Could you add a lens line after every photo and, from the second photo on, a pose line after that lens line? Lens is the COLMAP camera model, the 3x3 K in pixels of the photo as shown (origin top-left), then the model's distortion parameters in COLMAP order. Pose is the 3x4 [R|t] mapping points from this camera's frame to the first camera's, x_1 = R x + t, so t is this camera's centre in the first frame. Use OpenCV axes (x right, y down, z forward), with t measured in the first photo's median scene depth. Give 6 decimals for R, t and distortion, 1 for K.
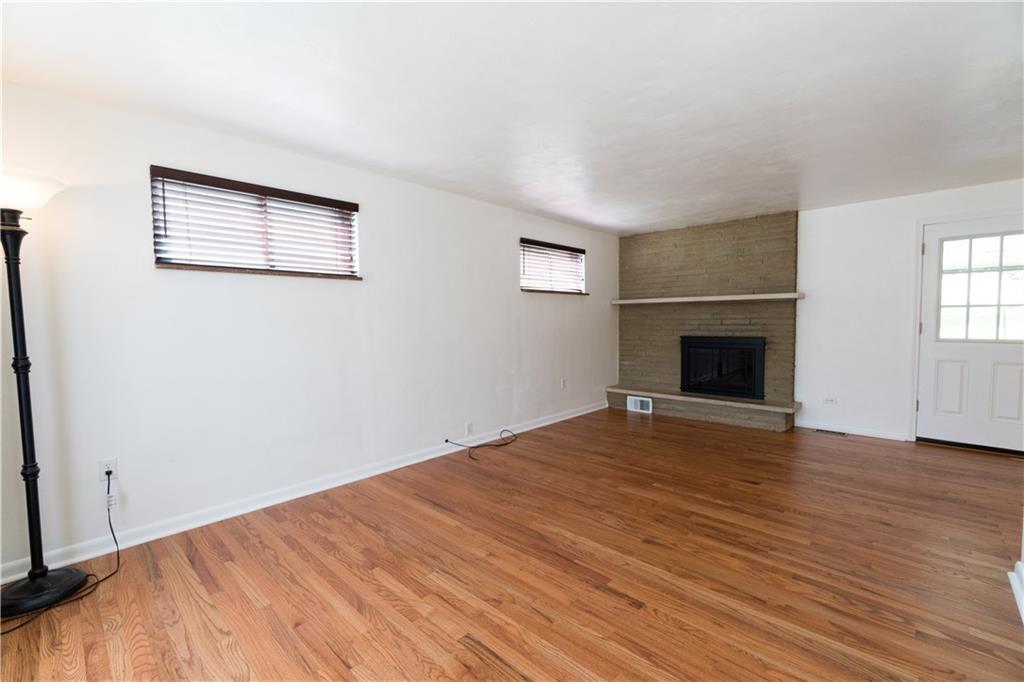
lens RADIAL K [[440.1, 0, 511.7], [0, 440.1, 338.2], [0, 0, 1]] dist [0.003240, 0.000030]
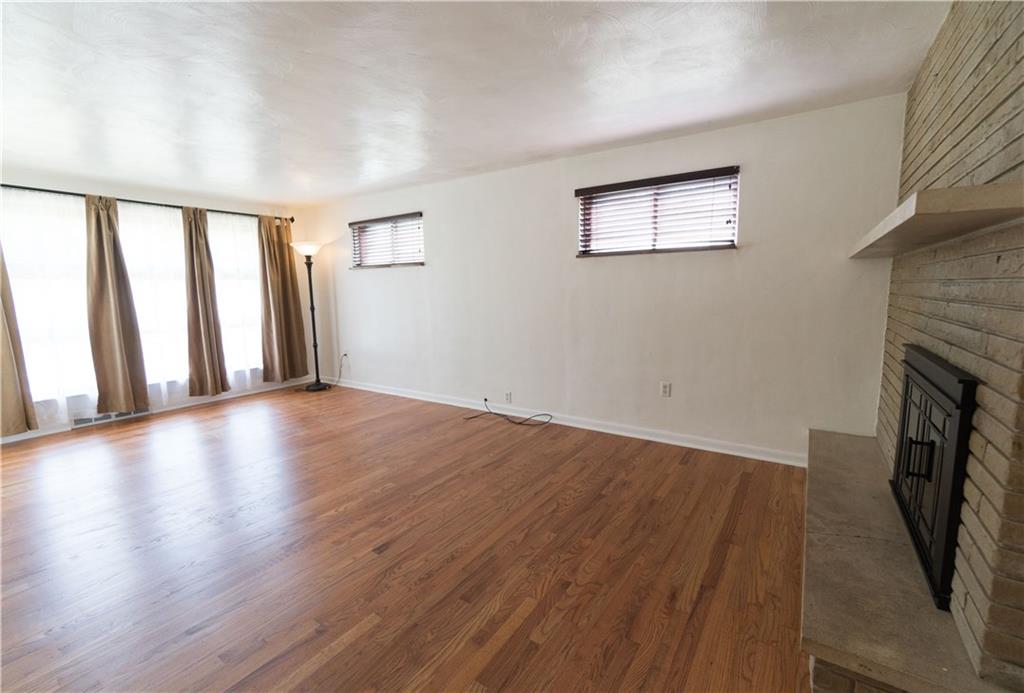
lens RADIAL K [[437.3, 0, 515.8], [0, 437.3, 355.2], [0, 0, 1]] dist [-0.002677, -0.000090]
pose [[0.166215, 0.134309, -0.976900, 0.936660], [-0.042074, 0.990745, 0.129054, -0.032326], [0.985192, 0.019651, 0.170328, 0.868490]]
